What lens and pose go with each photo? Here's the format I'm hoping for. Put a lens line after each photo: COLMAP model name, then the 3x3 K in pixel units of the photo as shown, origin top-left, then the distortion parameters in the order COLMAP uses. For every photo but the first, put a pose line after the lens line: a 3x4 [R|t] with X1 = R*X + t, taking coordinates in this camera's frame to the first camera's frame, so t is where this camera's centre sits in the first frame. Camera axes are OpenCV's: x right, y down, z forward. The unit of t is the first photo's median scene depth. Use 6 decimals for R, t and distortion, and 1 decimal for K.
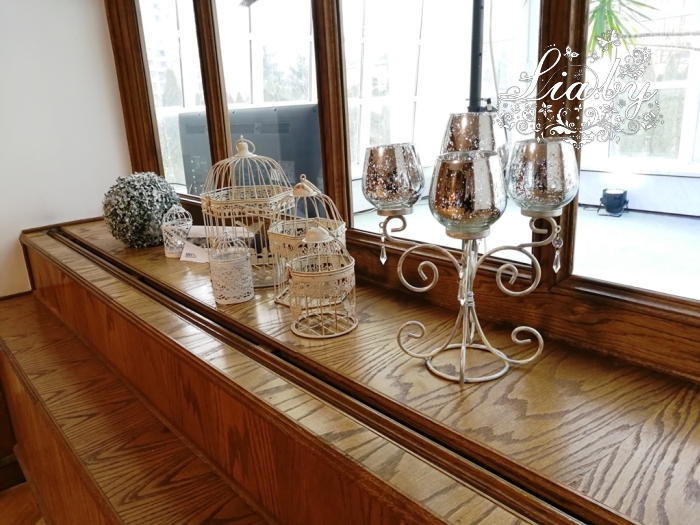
lens RADIAL K [[554.5, 0, 349.4], [0, 554.5, 261.5], [0, 0, 1]] dist [0.003885, 0.004294]
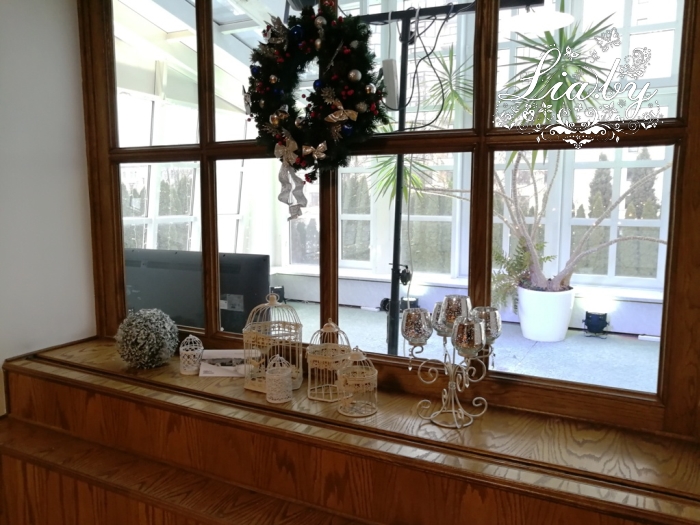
lens RADIAL K [[554.5, 0, 350.7], [0, 554.5, 263.6], [0, 0, 1]] dist [0.003885, 0.004294]
pose [[0.925176, 0.010723, 0.379387, -0.829387], [0.054958, 0.985281, -0.161870, -0.058599], [-0.375538, 0.170609, 0.910969, -0.709769]]
